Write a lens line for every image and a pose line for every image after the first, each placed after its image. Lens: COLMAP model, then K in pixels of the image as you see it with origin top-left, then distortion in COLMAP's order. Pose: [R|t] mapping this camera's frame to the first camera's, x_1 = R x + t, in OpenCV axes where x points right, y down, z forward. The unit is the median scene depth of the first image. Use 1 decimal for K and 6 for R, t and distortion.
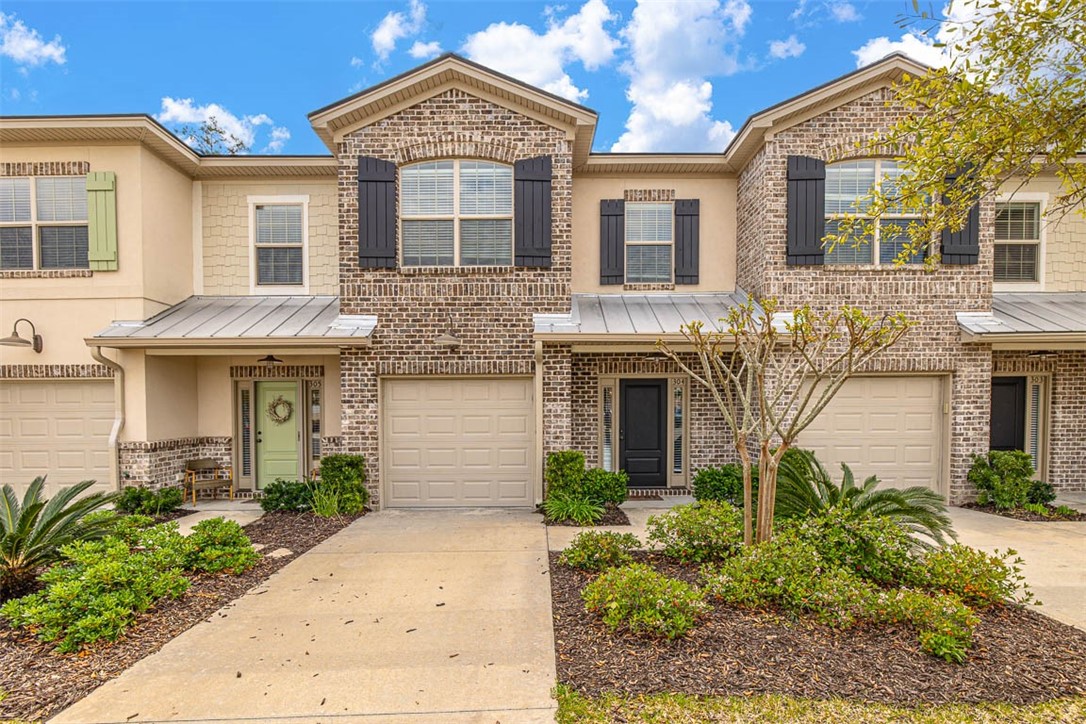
lens RADIAL K [[544.7, 0, 544.4], [0, 544.7, 433.5], [0, 0, 1]] dist [-0.013218, 0.000306]
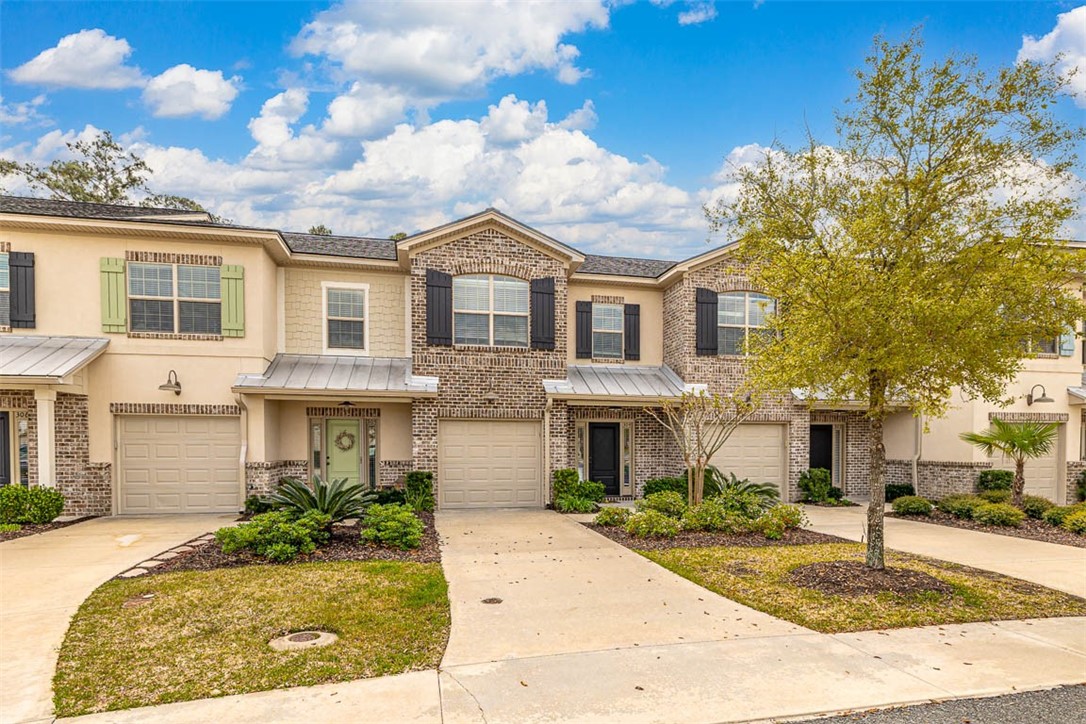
lens RADIAL K [[568.6, 0, 546.8], [0, 568.6, 450.4], [0, 0, 1]] dist [-0.013235, -0.000126]
pose [[0.978658, 0.007483, 0.205360, -0.333587], [0.000134, 0.999313, -0.037051, 0.038297], [-0.205496, 0.036288, 0.977985, -0.551384]]
